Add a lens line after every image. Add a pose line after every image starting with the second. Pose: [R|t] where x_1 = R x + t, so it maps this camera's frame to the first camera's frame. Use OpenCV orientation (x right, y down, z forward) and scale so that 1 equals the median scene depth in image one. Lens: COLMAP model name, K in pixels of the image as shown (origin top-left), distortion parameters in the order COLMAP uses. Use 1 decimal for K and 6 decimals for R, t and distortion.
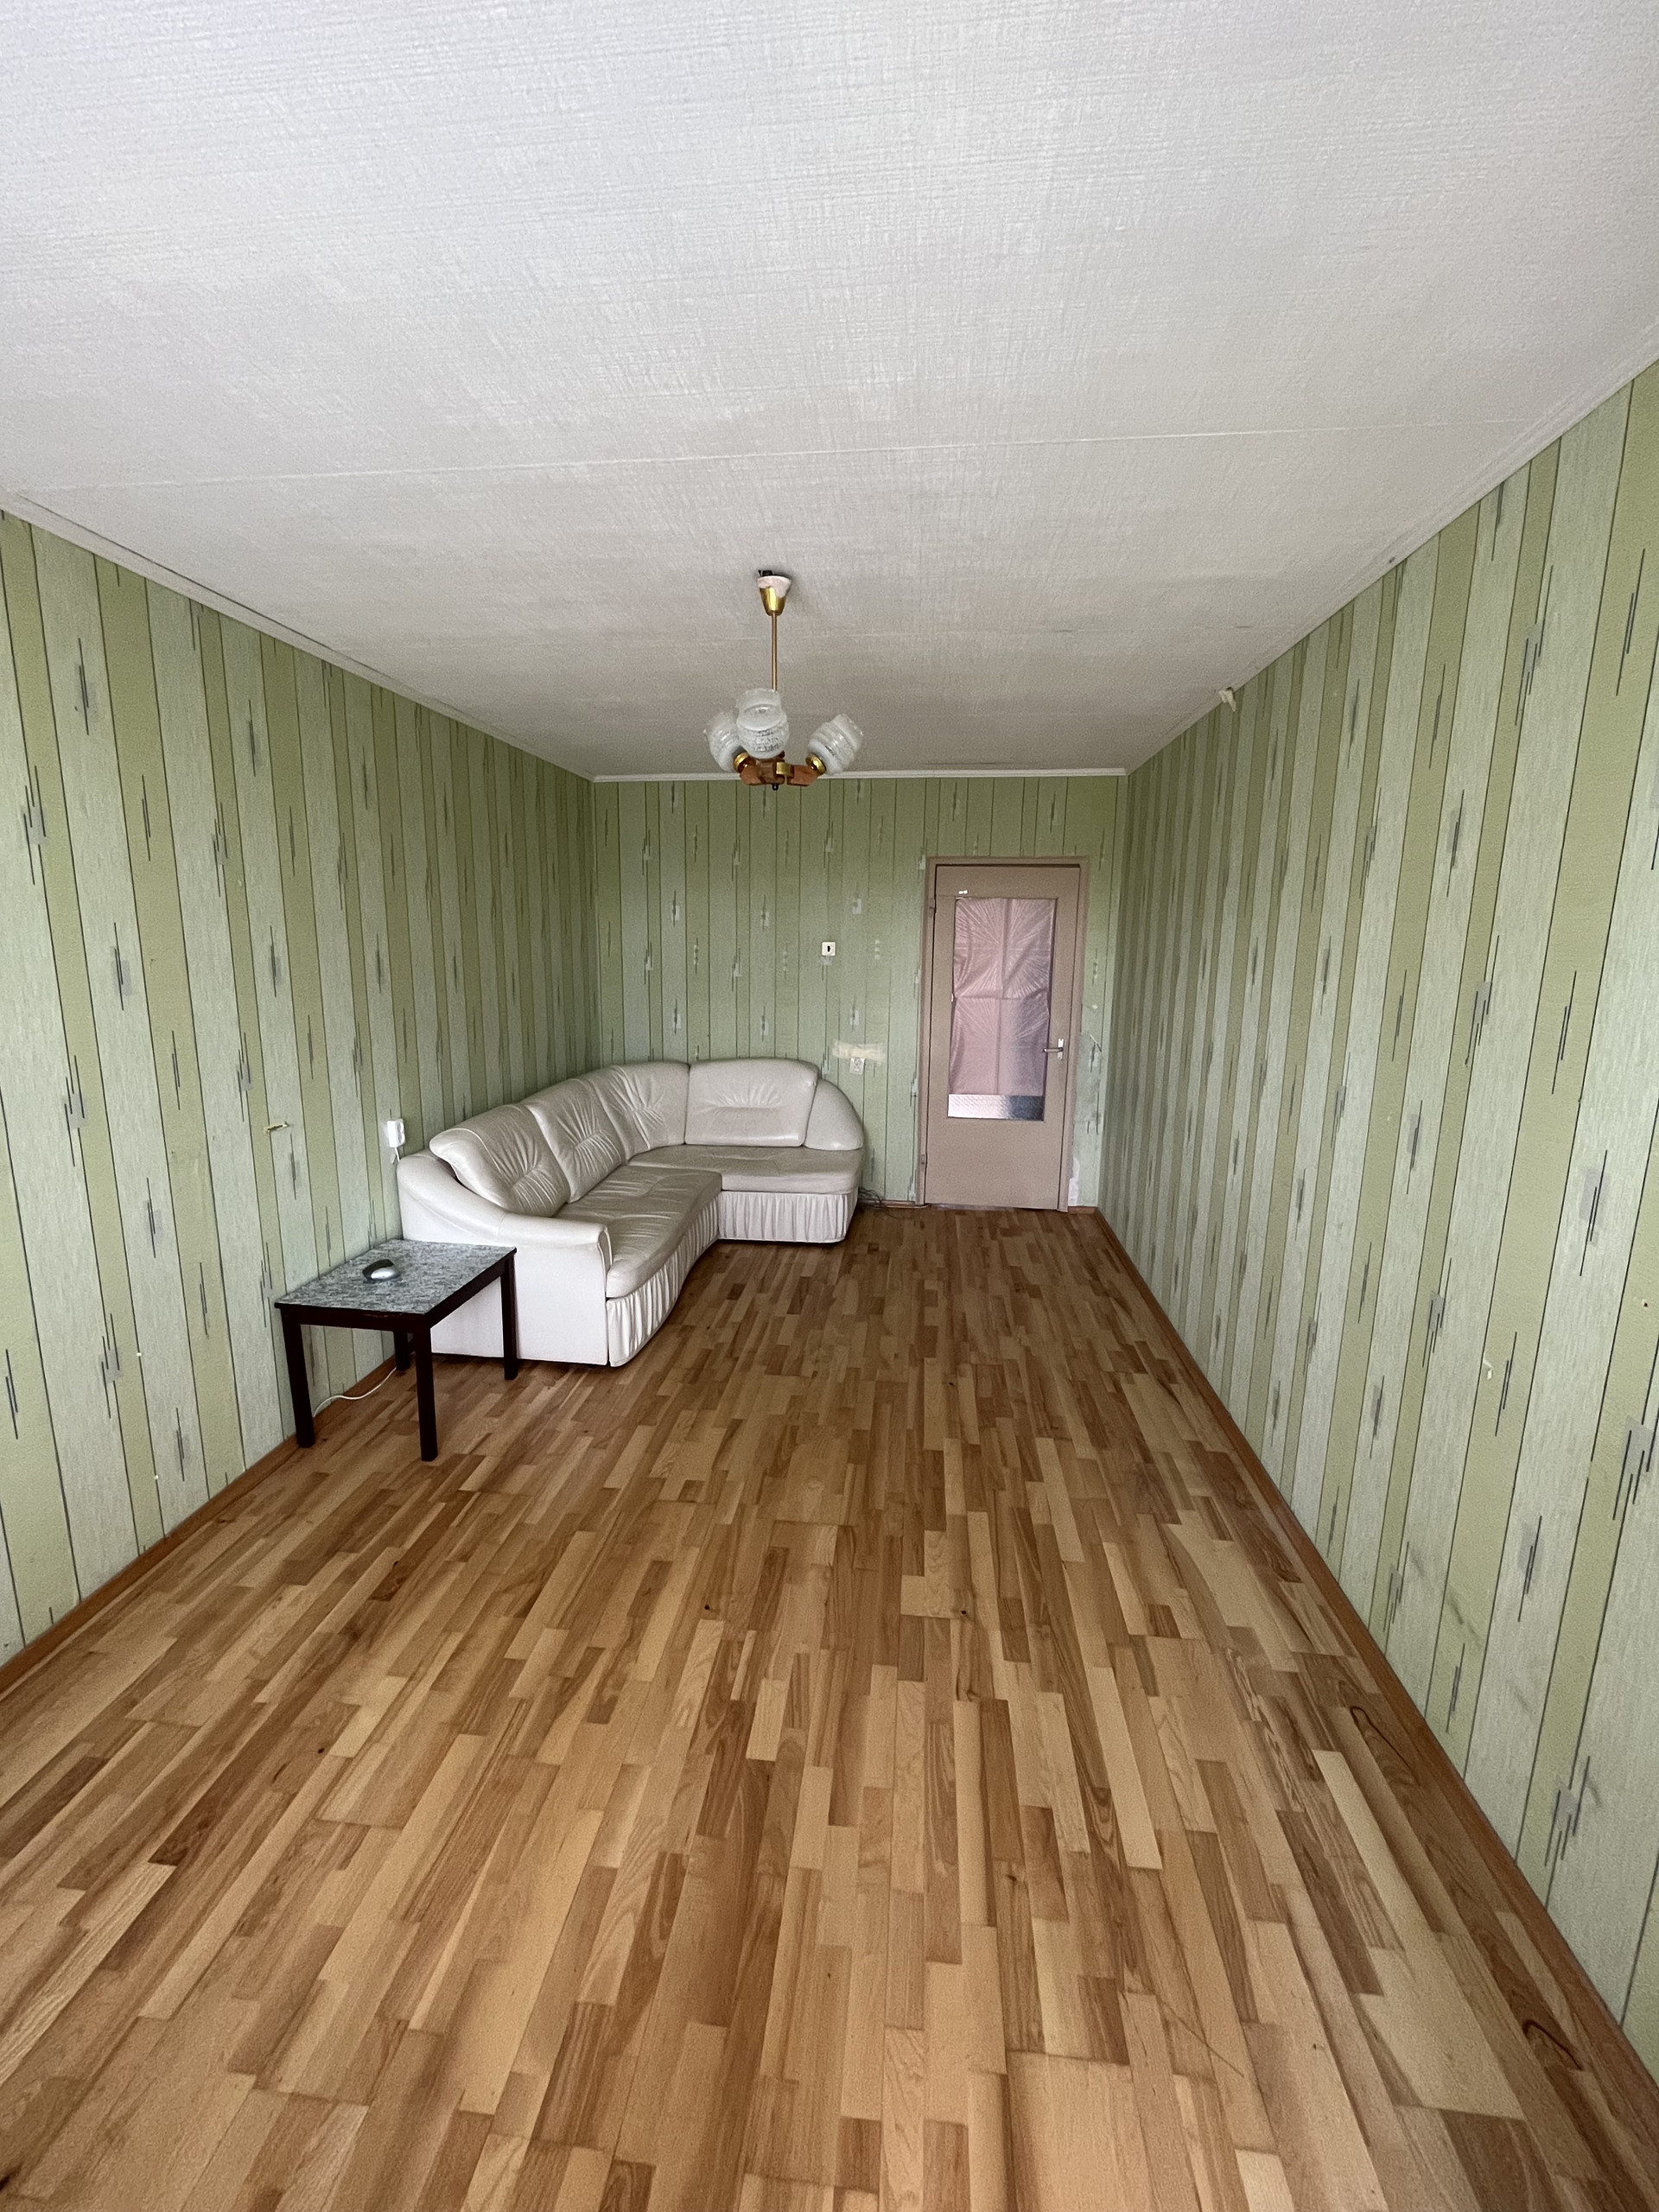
lens RADIAL K [[897.4, 0, 828.2], [0, 897.4, 1102.7], [0, 0, 1]] dist [-0.004332, 0.000559]
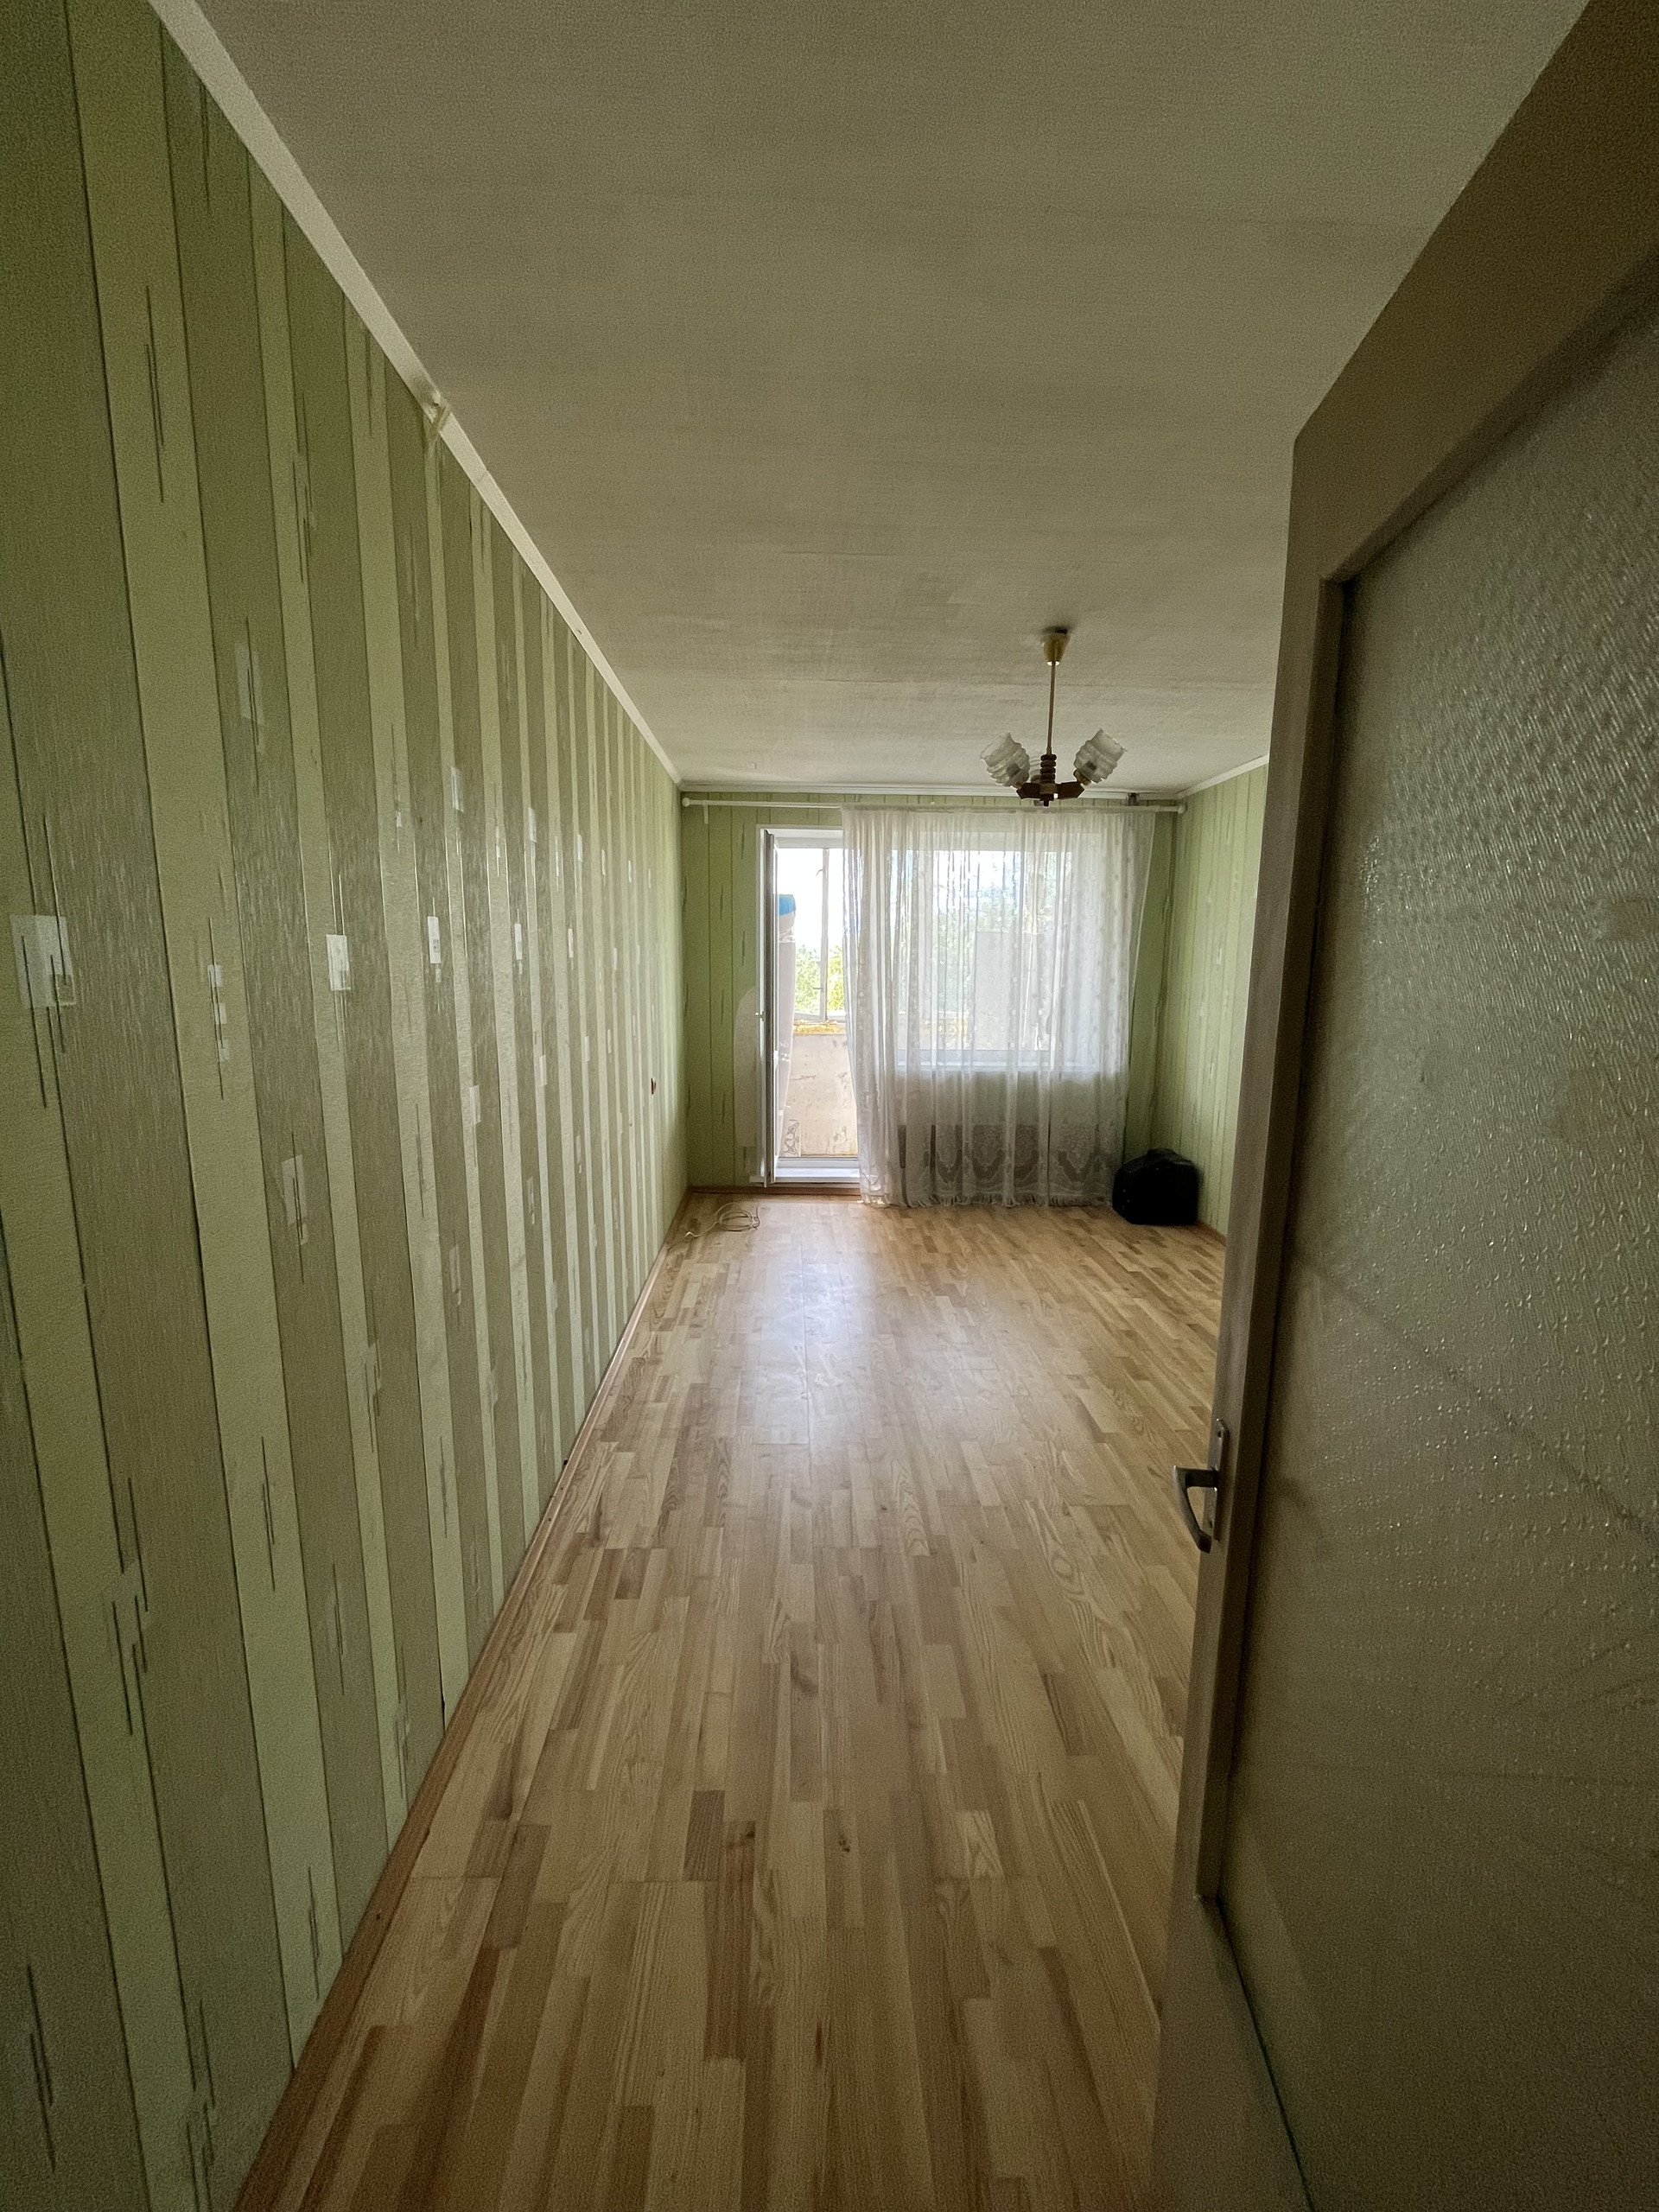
lens RADIAL K [[897.4, 0, 827.6], [0, 897.4, 1099.9], [0, 0, 1]] dist [-0.004332, 0.000559]
pose [[-0.989373, 0.009225, -0.145110, 0.323427], [-0.040312, 0.941463, 0.334698, -0.292781], [0.139703, 0.336991, -0.931086, 1.757951]]
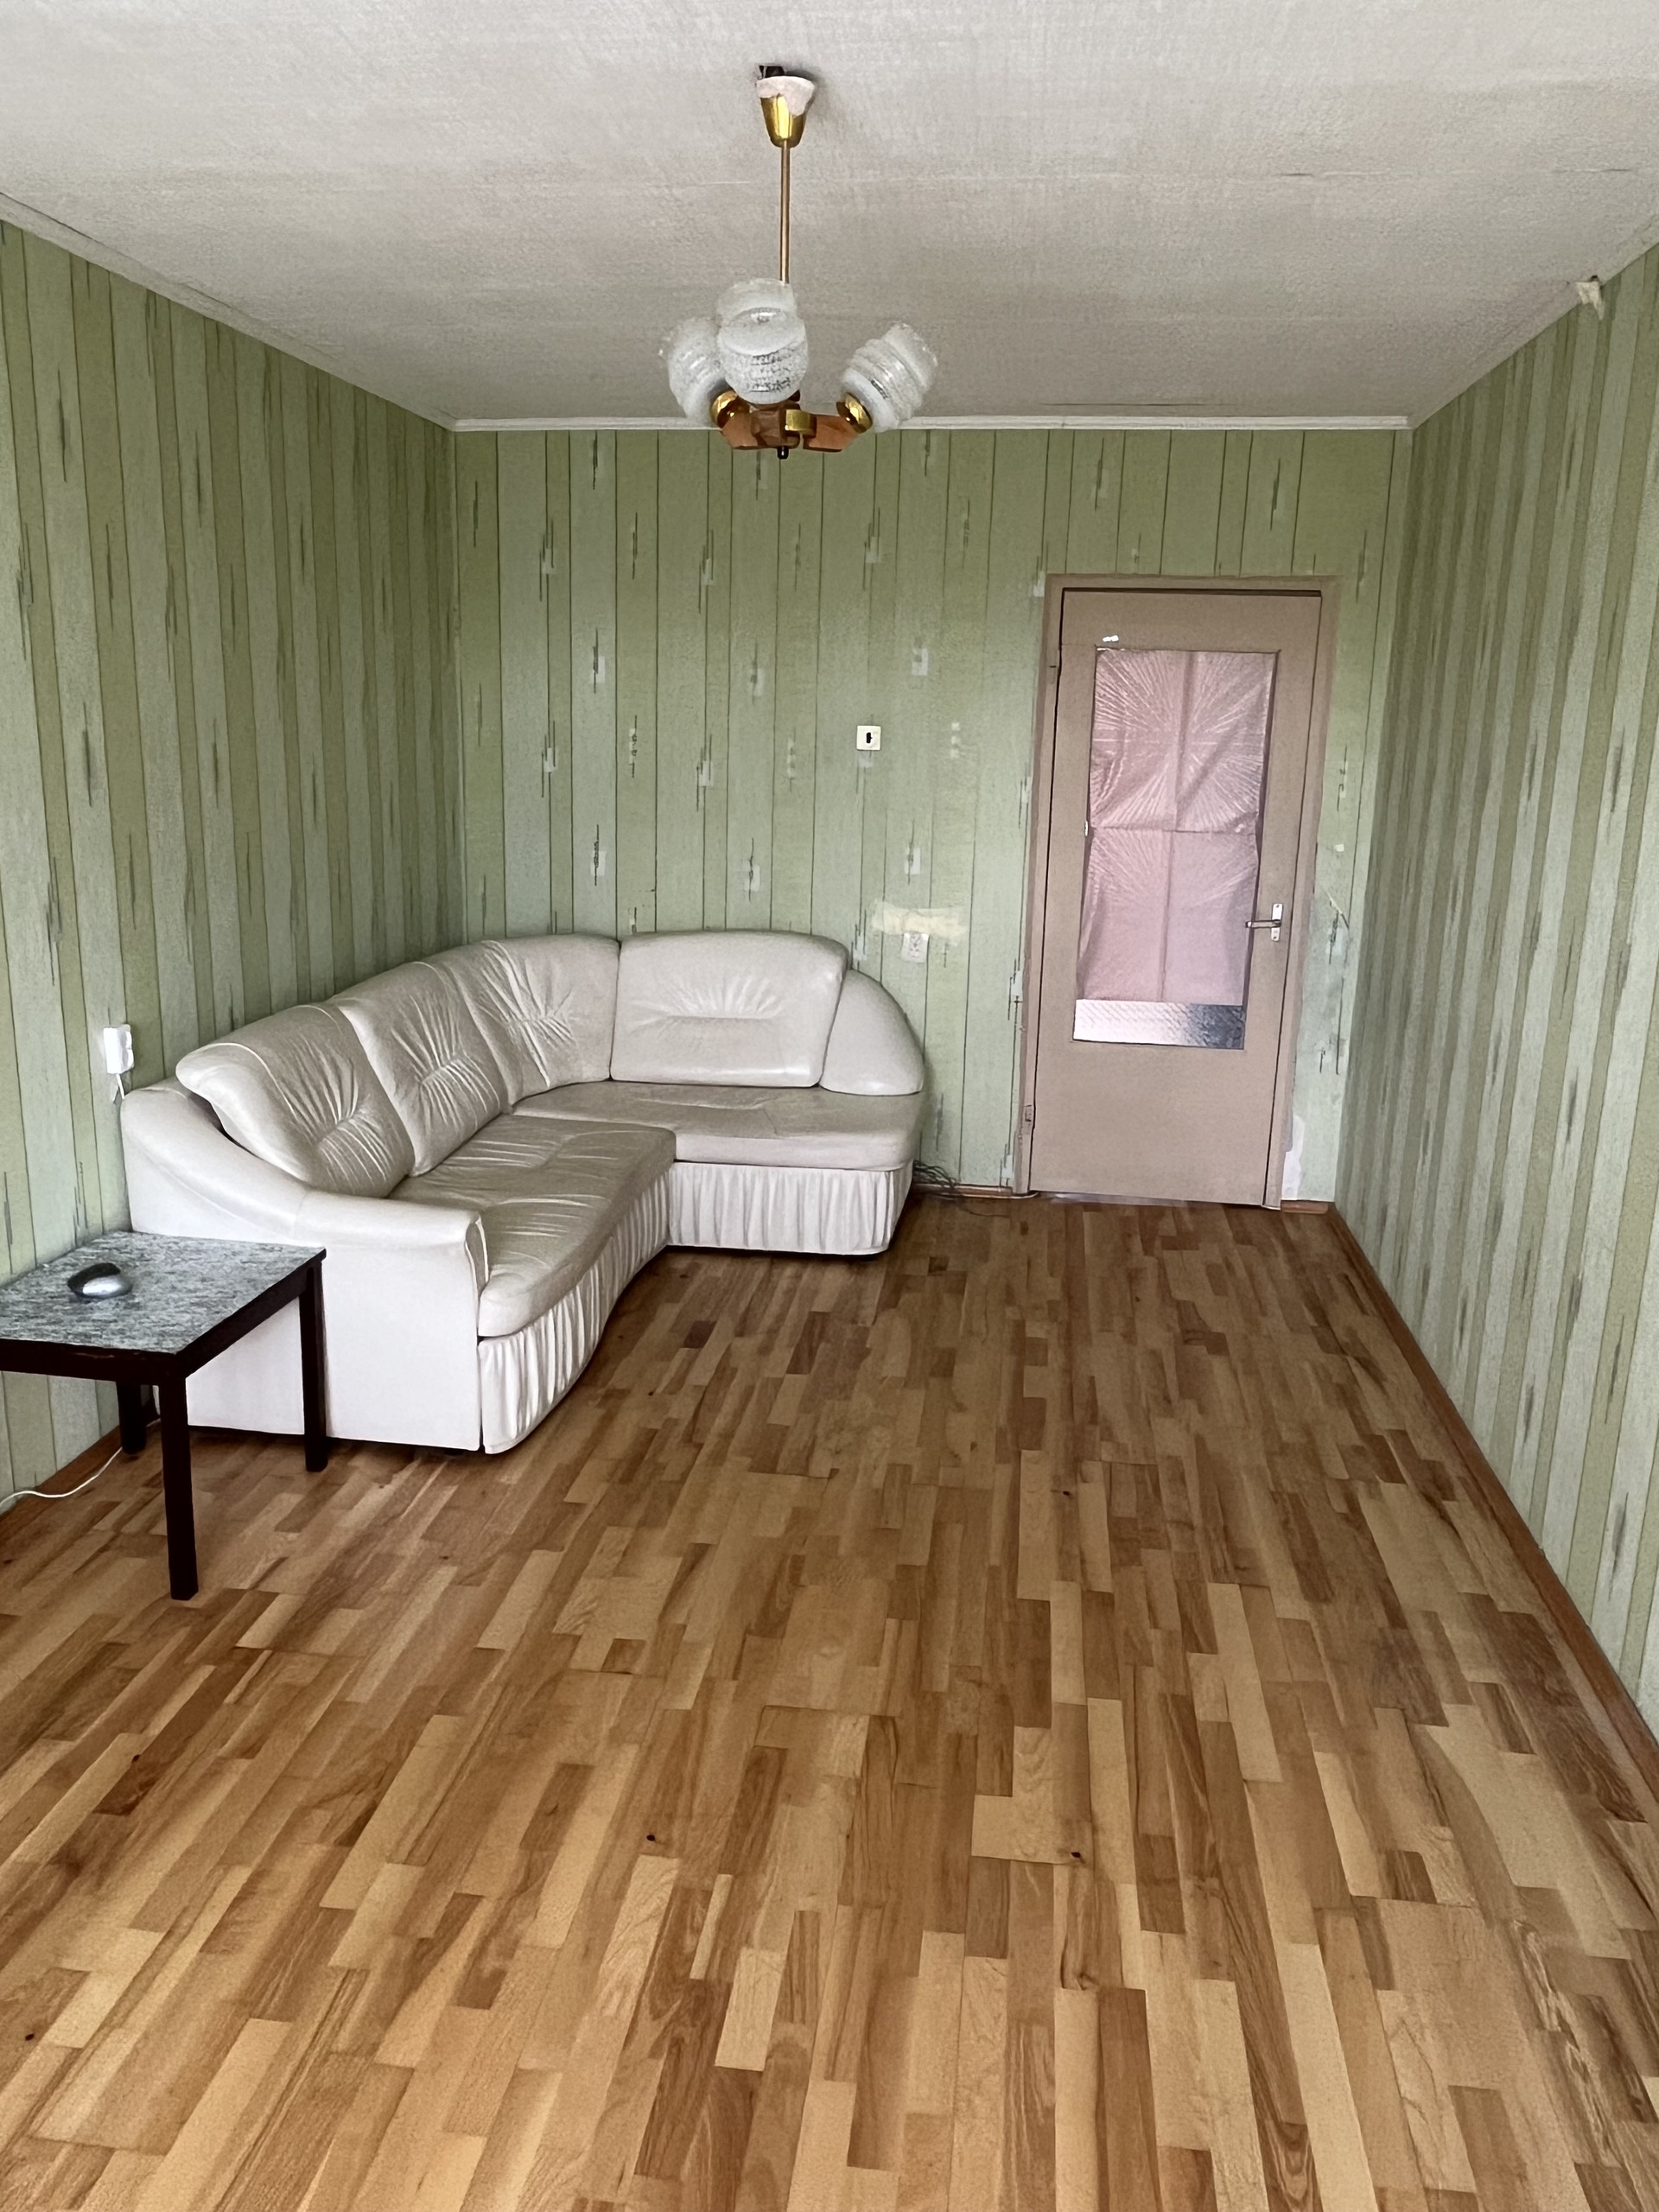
lens RADIAL K [[1614.7, 0, 834.9], [0, 1614.7, 1106.3], [0, 0, 1]] dist [-0.014934, 0.003595]
pose [[0.999746, 0.016528, -0.015303, -0.002234], [-0.015667, 0.998378, 0.054738, 0.007514], [0.016183, -0.054484, 0.998383, -0.040945]]
